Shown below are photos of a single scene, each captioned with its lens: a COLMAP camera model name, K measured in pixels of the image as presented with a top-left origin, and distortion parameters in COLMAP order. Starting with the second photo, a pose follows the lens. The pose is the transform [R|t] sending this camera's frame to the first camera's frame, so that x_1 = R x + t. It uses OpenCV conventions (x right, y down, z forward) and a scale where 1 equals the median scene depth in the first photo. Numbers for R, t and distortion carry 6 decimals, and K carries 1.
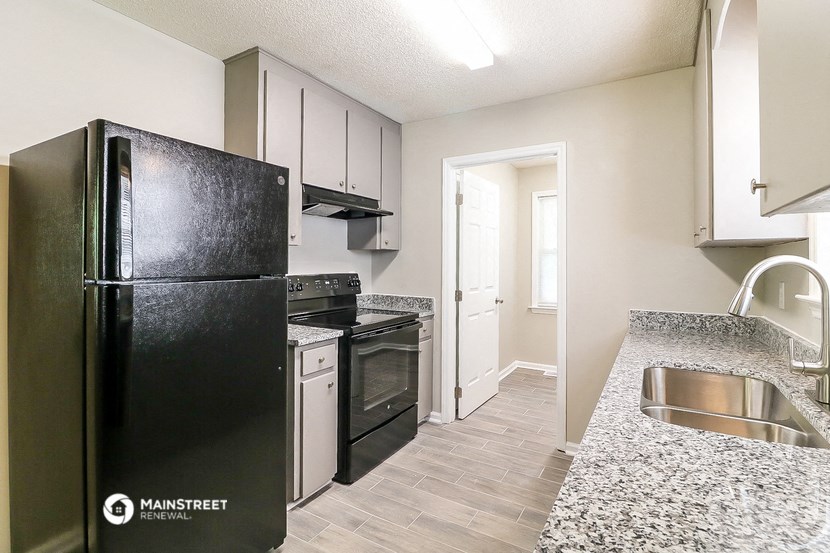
lens RADIAL K [[396.2, 0, 414.7], [0, 396.2, 269.0], [0, 0, 1]] dist [0.001031, -0.001777]
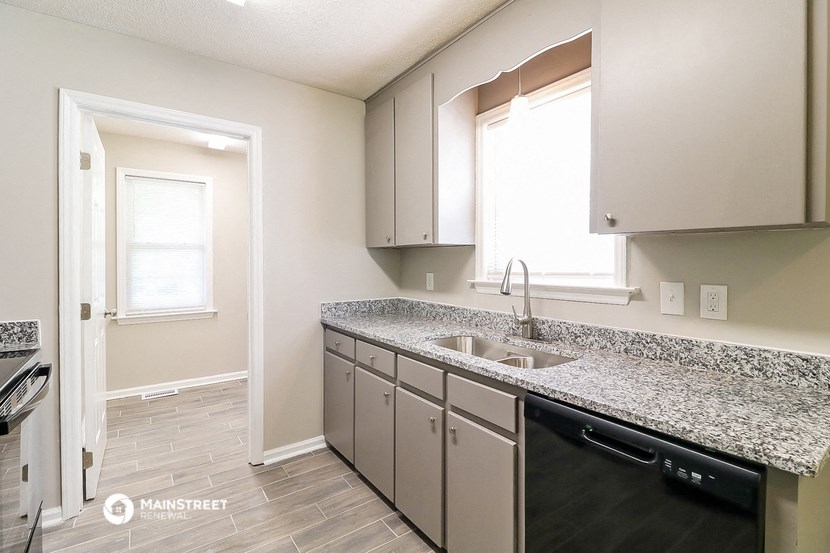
lens RADIAL K [[396.2, 0, 414.3], [0, 396.2, 269.9], [0, 0, 1]] dist [0.001031, -0.001777]
pose [[0.398991, -0.025017, 0.916614, -0.362970], [0.015825, 0.999667, 0.020395, -0.006308], [-0.916818, 0.006368, 0.399254, 0.344147]]
